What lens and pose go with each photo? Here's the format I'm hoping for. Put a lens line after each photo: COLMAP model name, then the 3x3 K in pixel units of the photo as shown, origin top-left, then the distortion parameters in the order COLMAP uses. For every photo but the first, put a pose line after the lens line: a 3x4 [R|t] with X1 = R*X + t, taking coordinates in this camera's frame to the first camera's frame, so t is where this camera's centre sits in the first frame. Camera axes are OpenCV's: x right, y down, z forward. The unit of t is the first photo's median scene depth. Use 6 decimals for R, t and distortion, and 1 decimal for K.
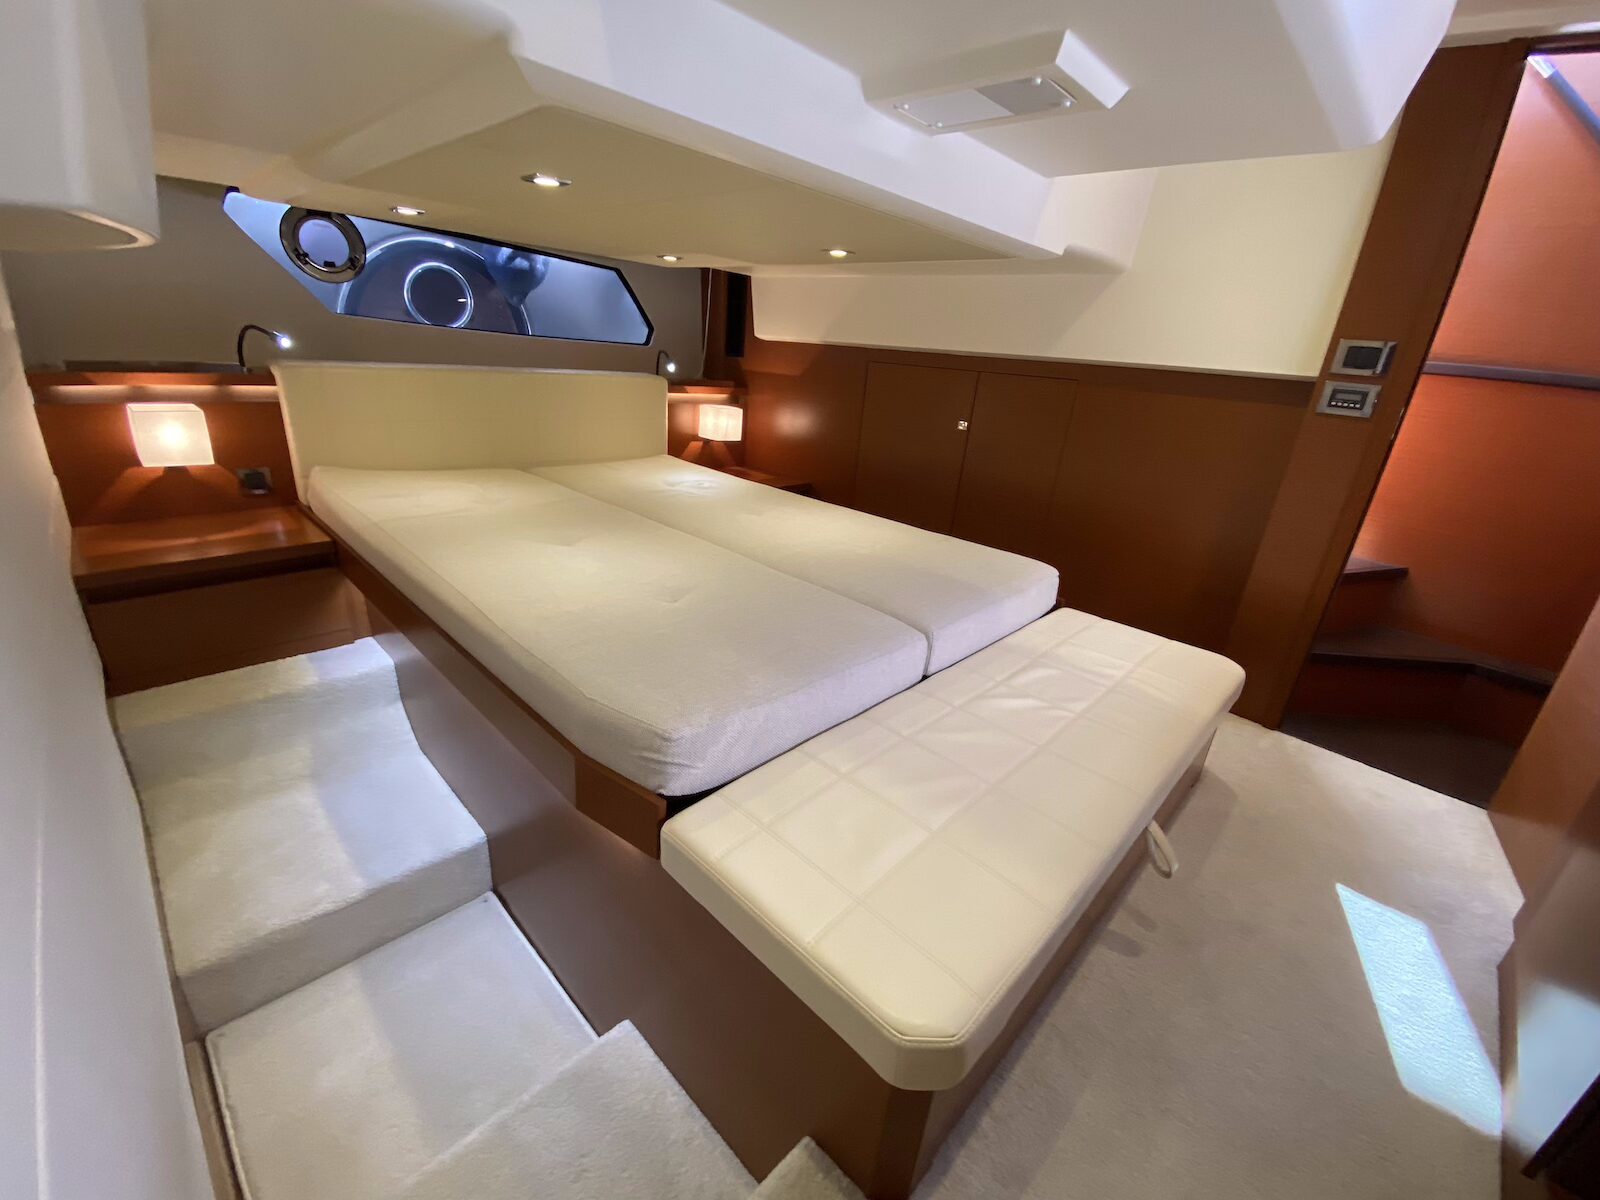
lens RADIAL K [[654.7, 0, 805.2], [0, 654.7, 600.6], [0, 0, 1]] dist [0.046978, -0.033843]
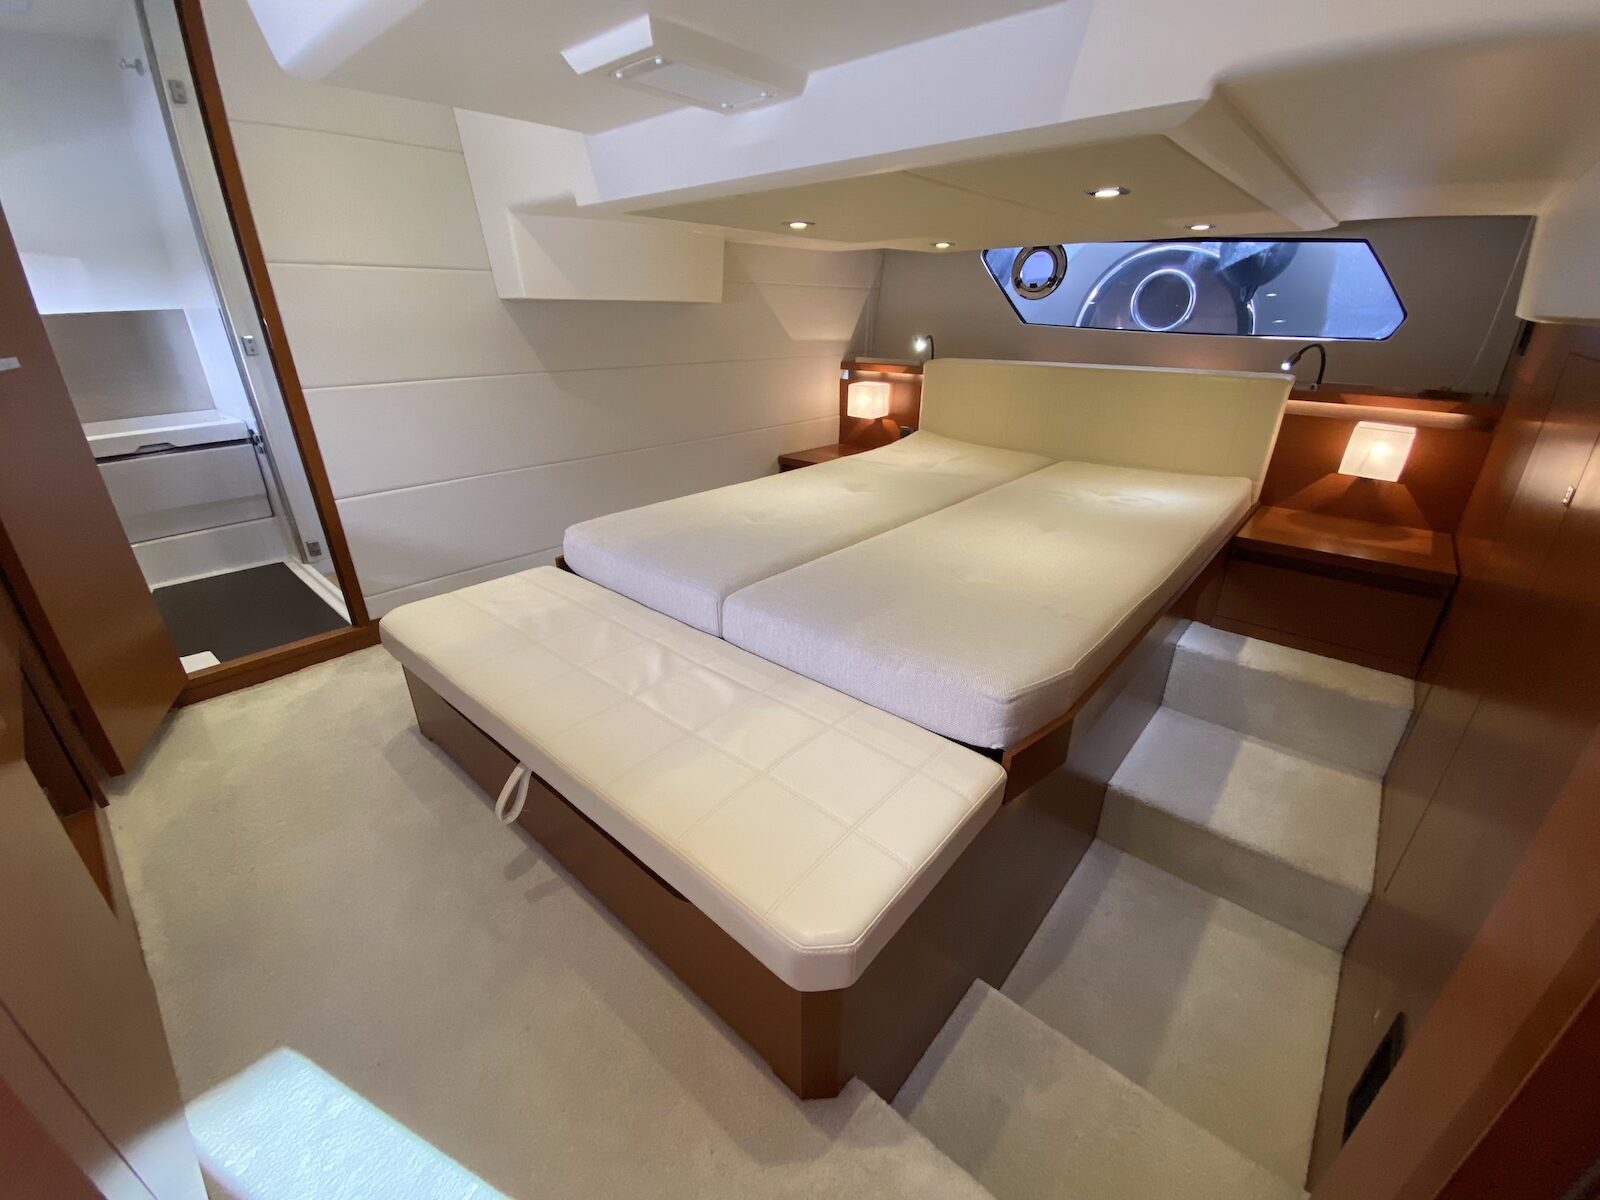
lens RADIAL K [[654.7, 0, 805.2], [0, 654.7, 600.6], [0, 0, 1]] dist [0.046978, -0.033843]
pose [[0.045319, 0.330848, -0.942595, 0.712023], [-0.361788, 0.884947, 0.293219, -0.179386], [0.931158, 0.327731, 0.159802, 0.579014]]
